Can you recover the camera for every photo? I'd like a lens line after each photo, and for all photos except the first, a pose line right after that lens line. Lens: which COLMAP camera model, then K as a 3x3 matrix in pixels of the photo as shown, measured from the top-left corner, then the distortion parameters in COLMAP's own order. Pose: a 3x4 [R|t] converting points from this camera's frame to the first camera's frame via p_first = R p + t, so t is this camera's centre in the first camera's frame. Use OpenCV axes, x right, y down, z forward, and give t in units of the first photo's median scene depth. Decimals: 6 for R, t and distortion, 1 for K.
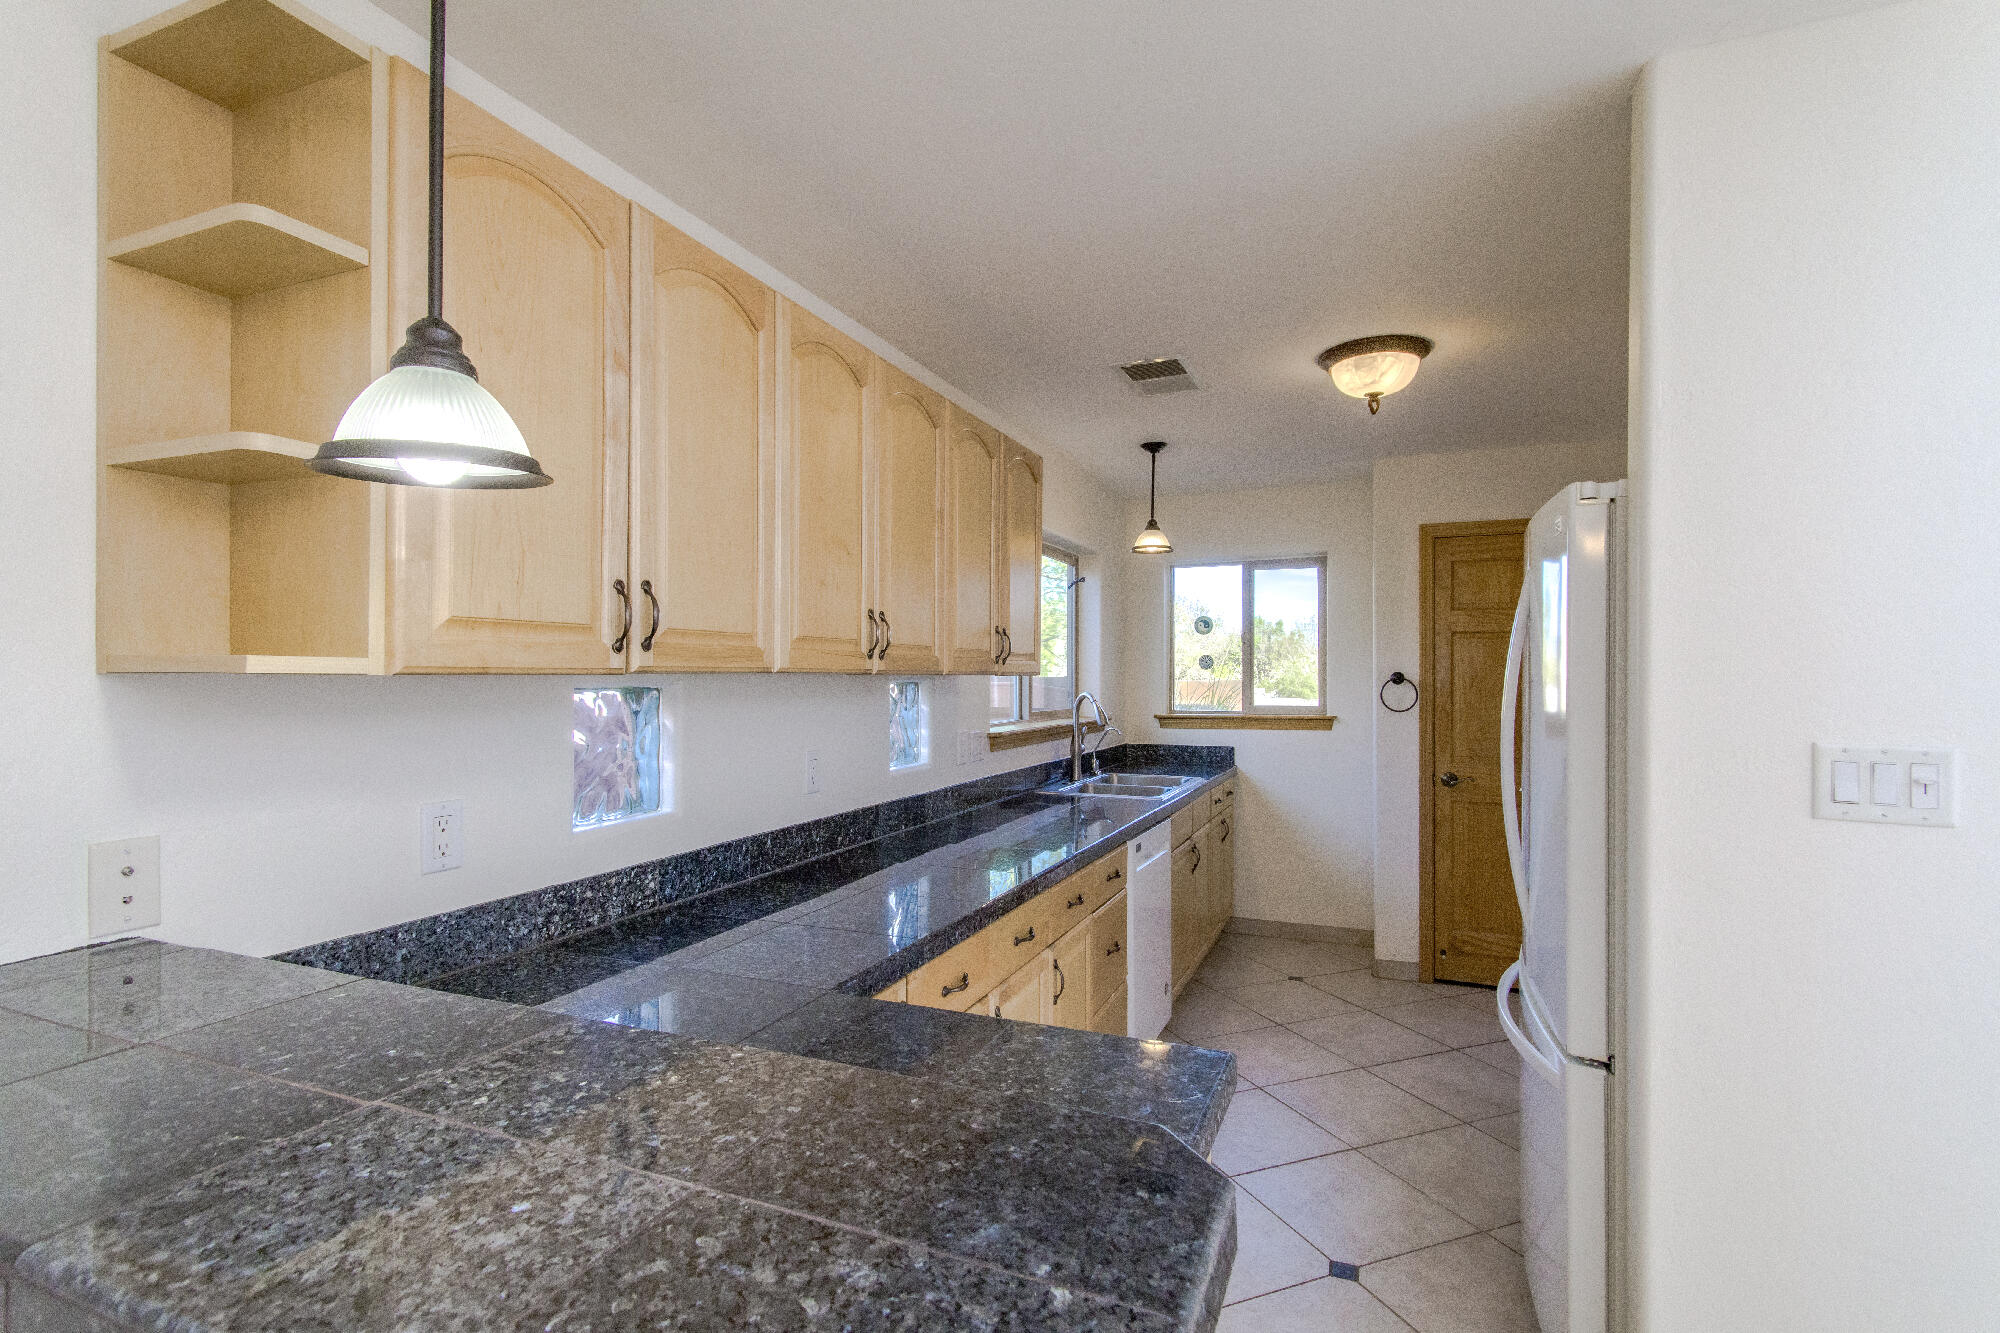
lens RADIAL K [[948.5, 0, 990.2], [0, 948.5, 668.5], [0, 0, 1]] dist [0.012333, -0.006101]
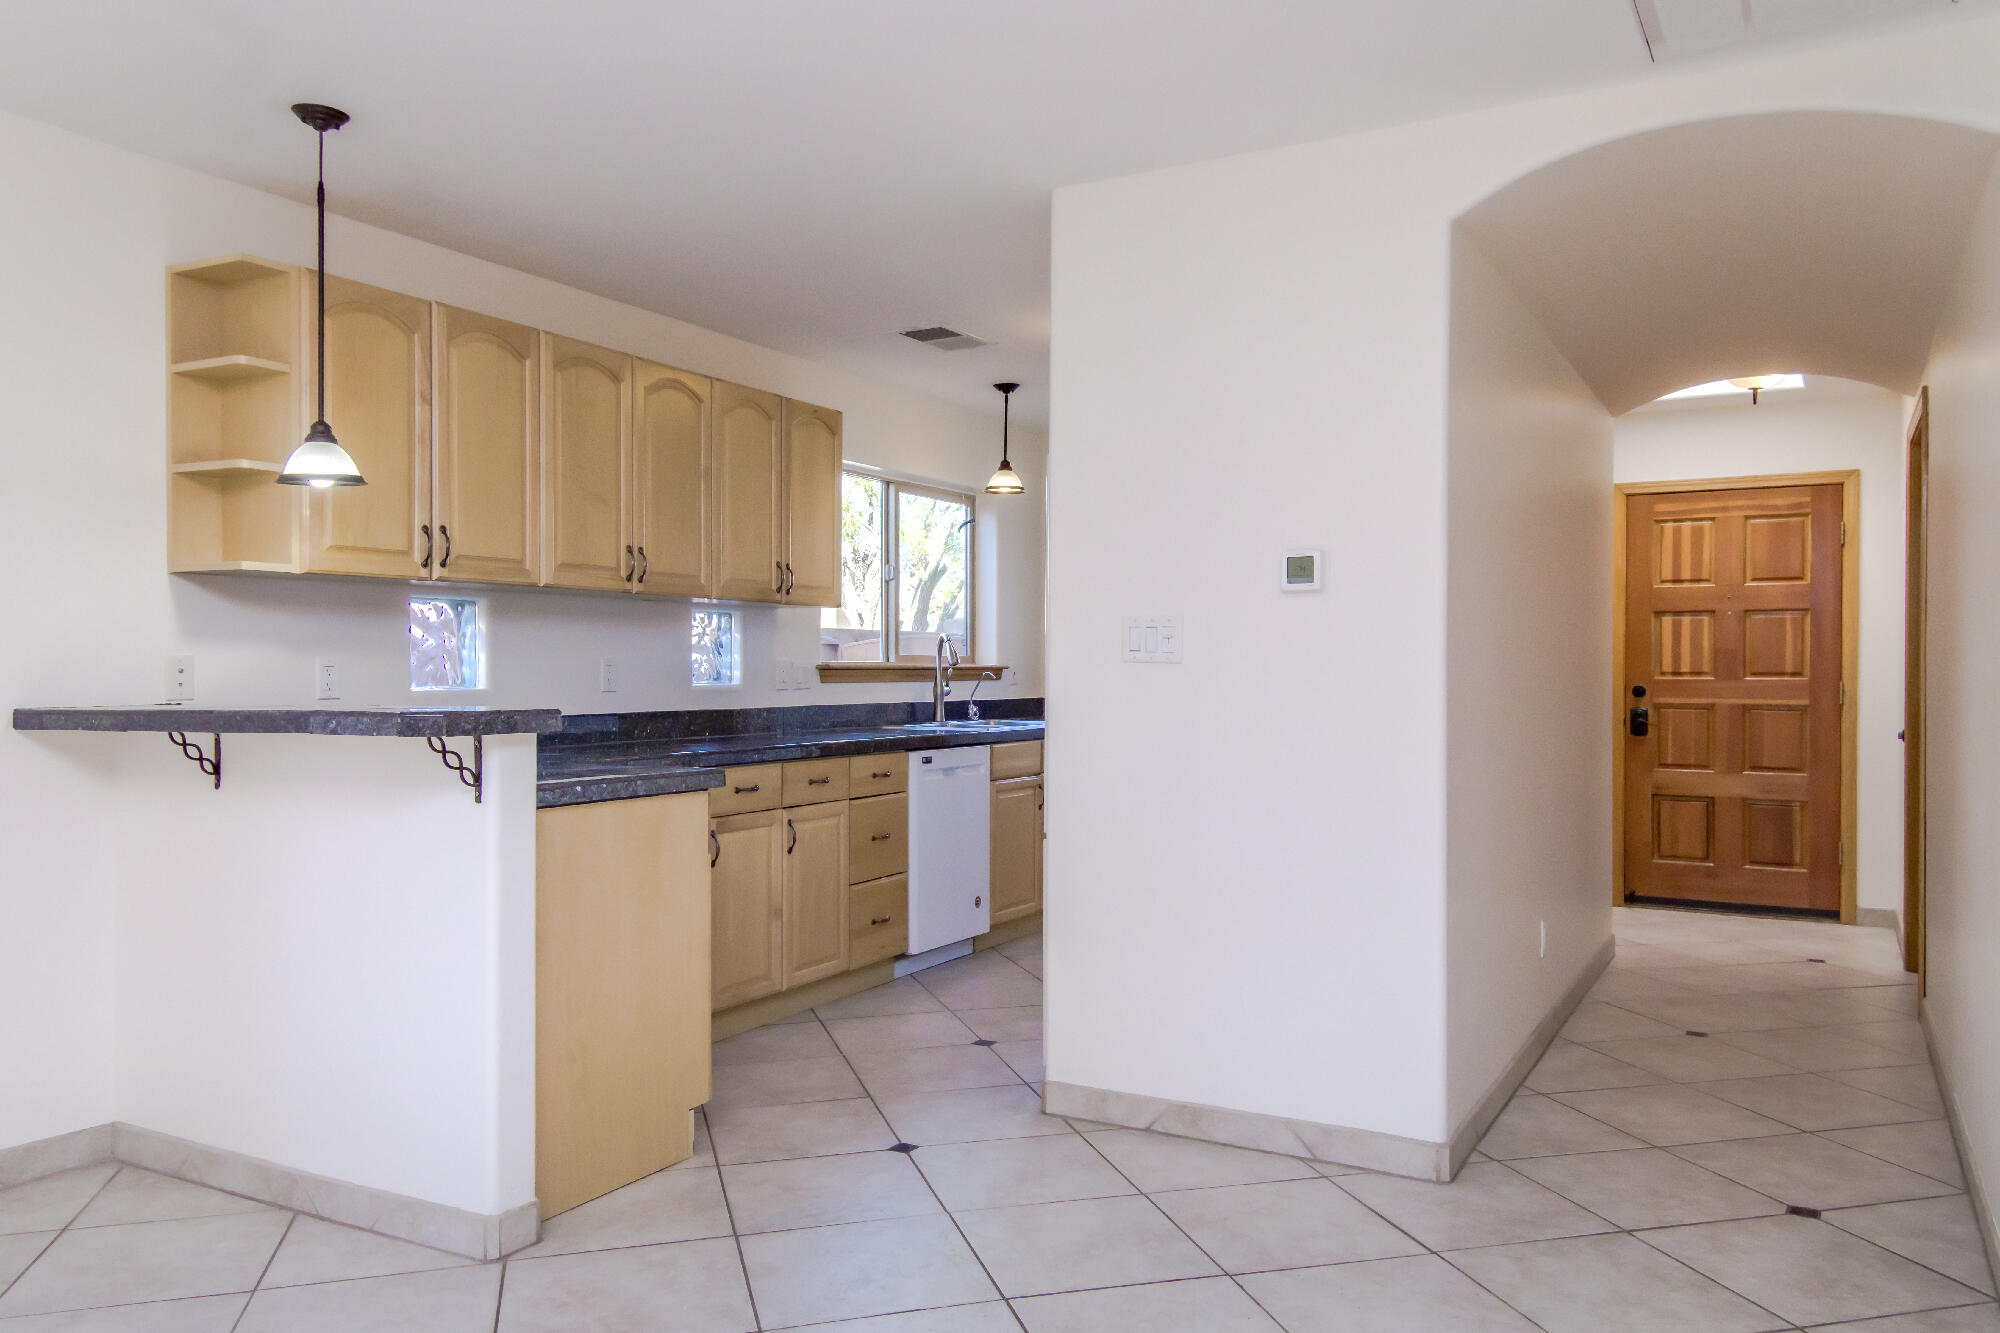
lens RADIAL K [[1450.0, 0, 996.1], [0, 1450.0, 676.8], [0, 0, 1]] dist [0.033969, -0.003234]
pose [[0.995029, 0.000002, -0.099588, 0.358472], [0.001486, 0.999888, 0.014872, 0.056845], [0.099577, -0.014946, 0.994918, -0.607507]]
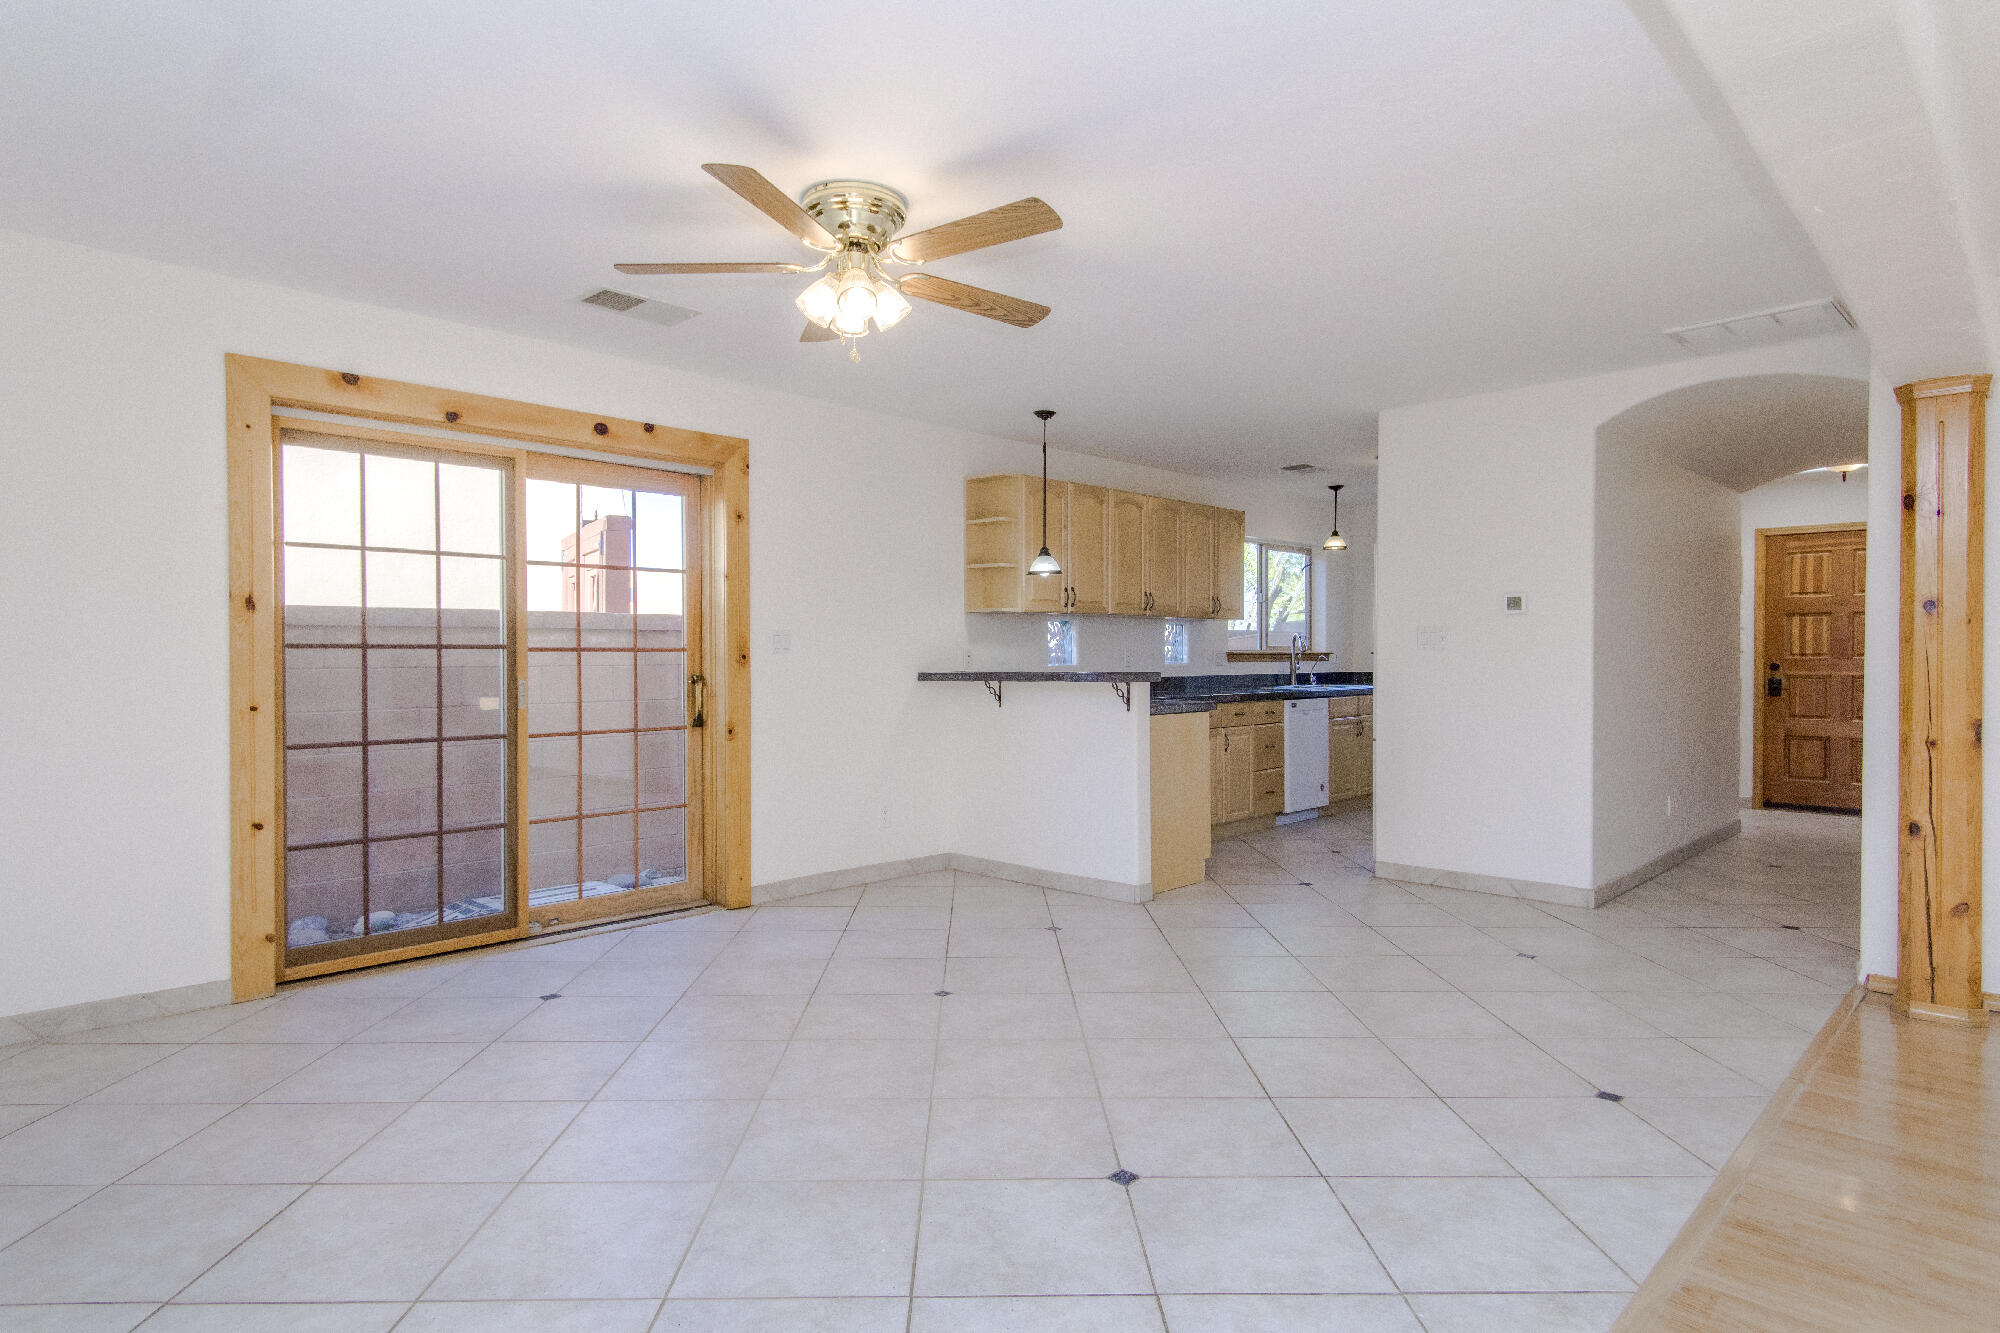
lens RADIAL K [[1102.2, 0, 994.3], [0, 1102.2, 664.6], [0, 0, 1]] dist [0.018469, -0.006359]
pose [[0.936527, -0.001701, -0.350590, 0.333622], [0.008082, 0.999827, 0.016739, 0.052075], [0.350501, -0.018510, 0.936379, -1.221876]]
